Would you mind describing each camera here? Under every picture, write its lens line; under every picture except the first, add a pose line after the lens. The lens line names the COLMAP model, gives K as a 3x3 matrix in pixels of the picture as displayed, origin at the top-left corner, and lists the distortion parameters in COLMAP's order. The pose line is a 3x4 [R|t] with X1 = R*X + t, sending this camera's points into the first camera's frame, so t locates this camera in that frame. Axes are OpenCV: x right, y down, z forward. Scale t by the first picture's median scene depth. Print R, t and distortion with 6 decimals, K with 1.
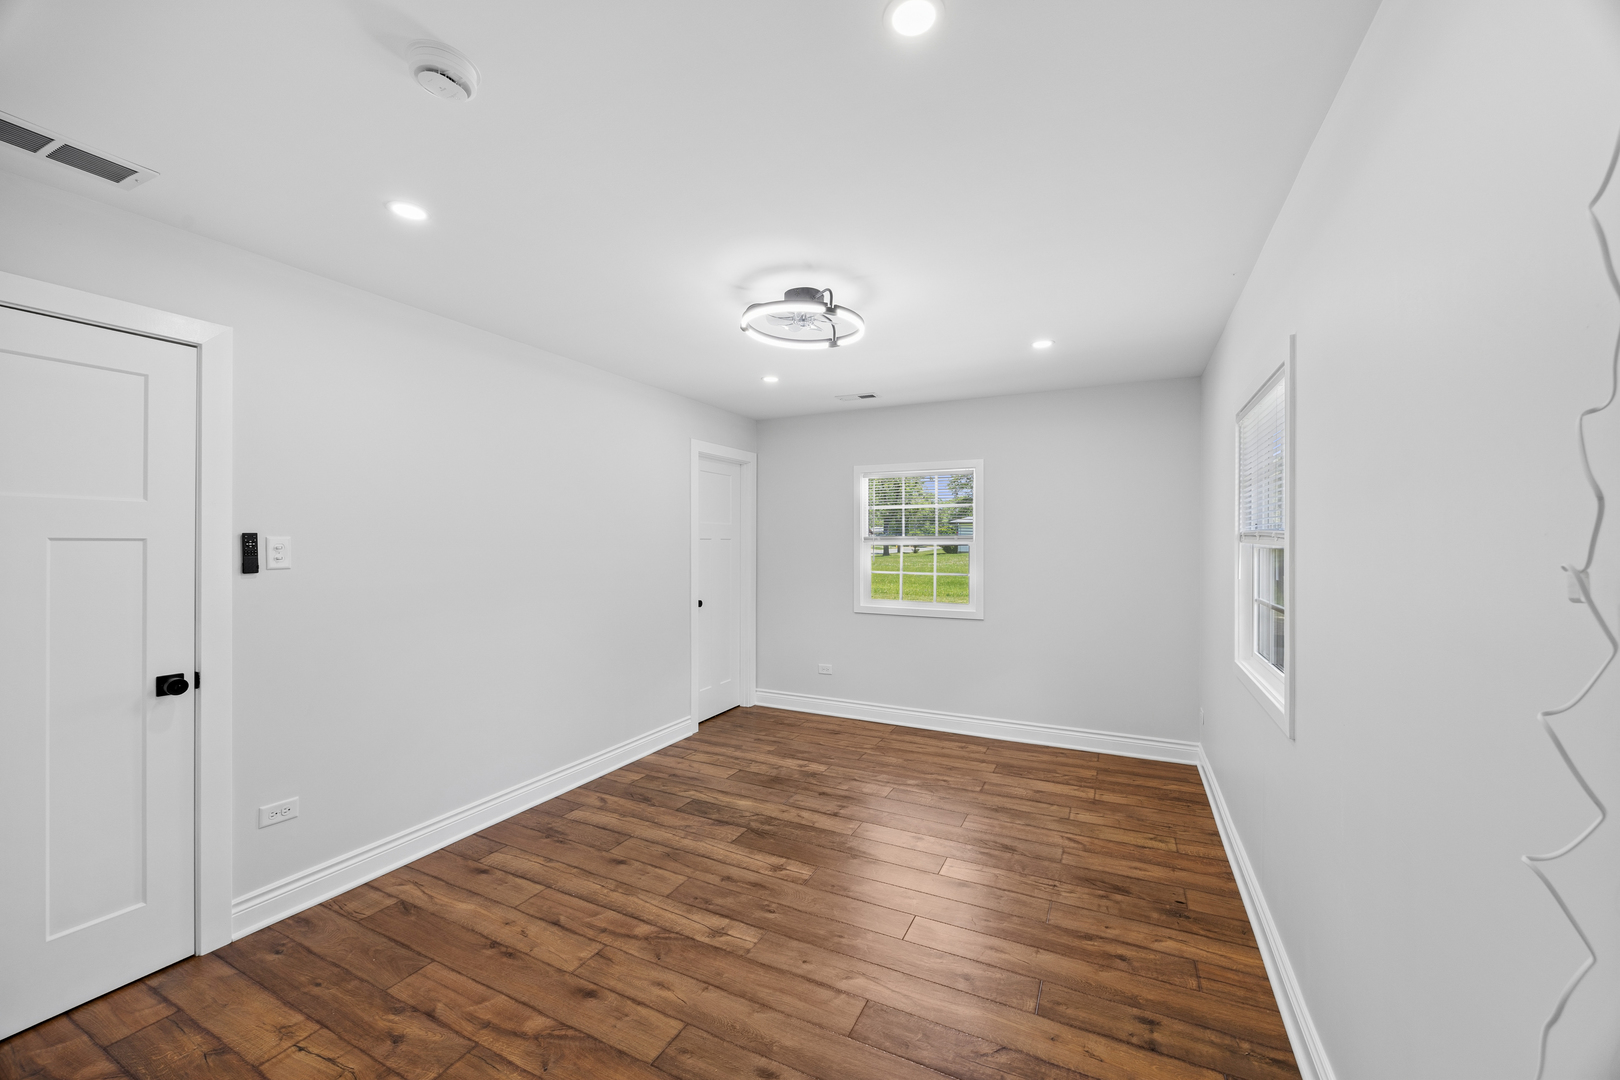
lens RADIAL K [[620.6, 0, 815.8], [0, 620.6, 548.3], [0, 0, 1]] dist [0.001738, -0.000828]
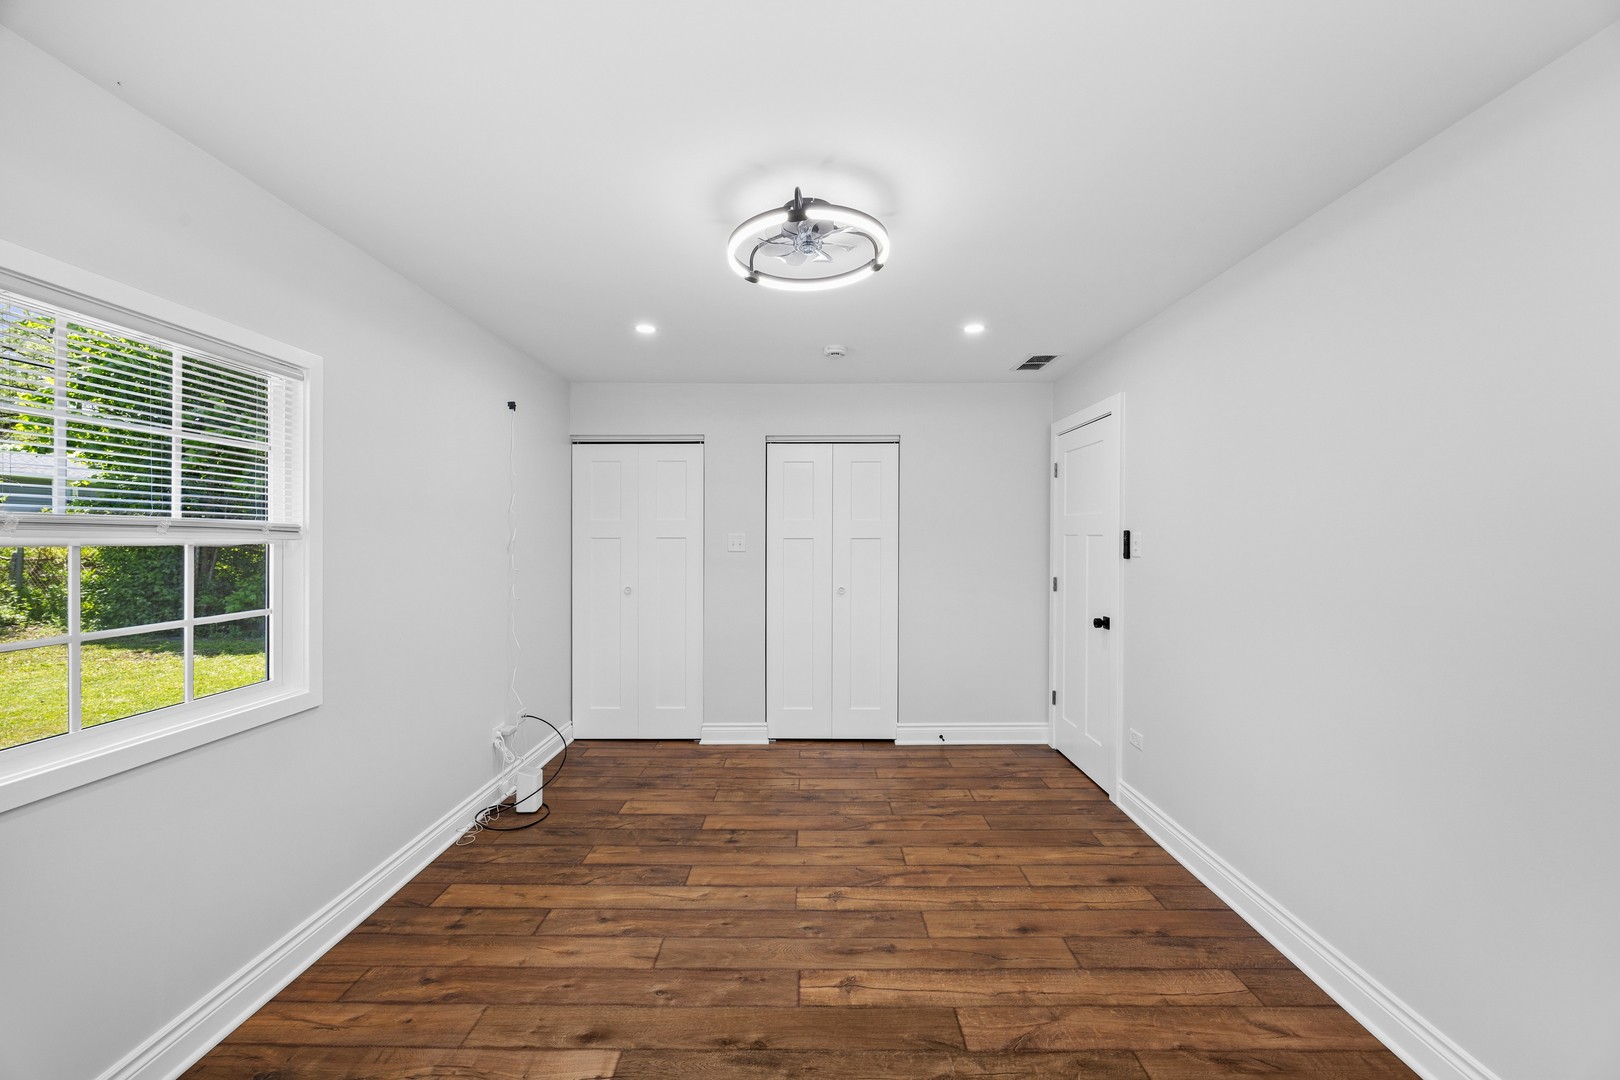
lens RADIAL K [[620.6, 0, 813.4], [0, 620.6, 534.7], [0, 0, 1]] dist [0.001738, -0.000828]
pose [[-0.897950, 0.000416, -0.440097, 0.349351], [-0.002399, 0.999980, 0.005840, -0.020547], [0.440091, 0.006300, -0.897931, 1.920209]]
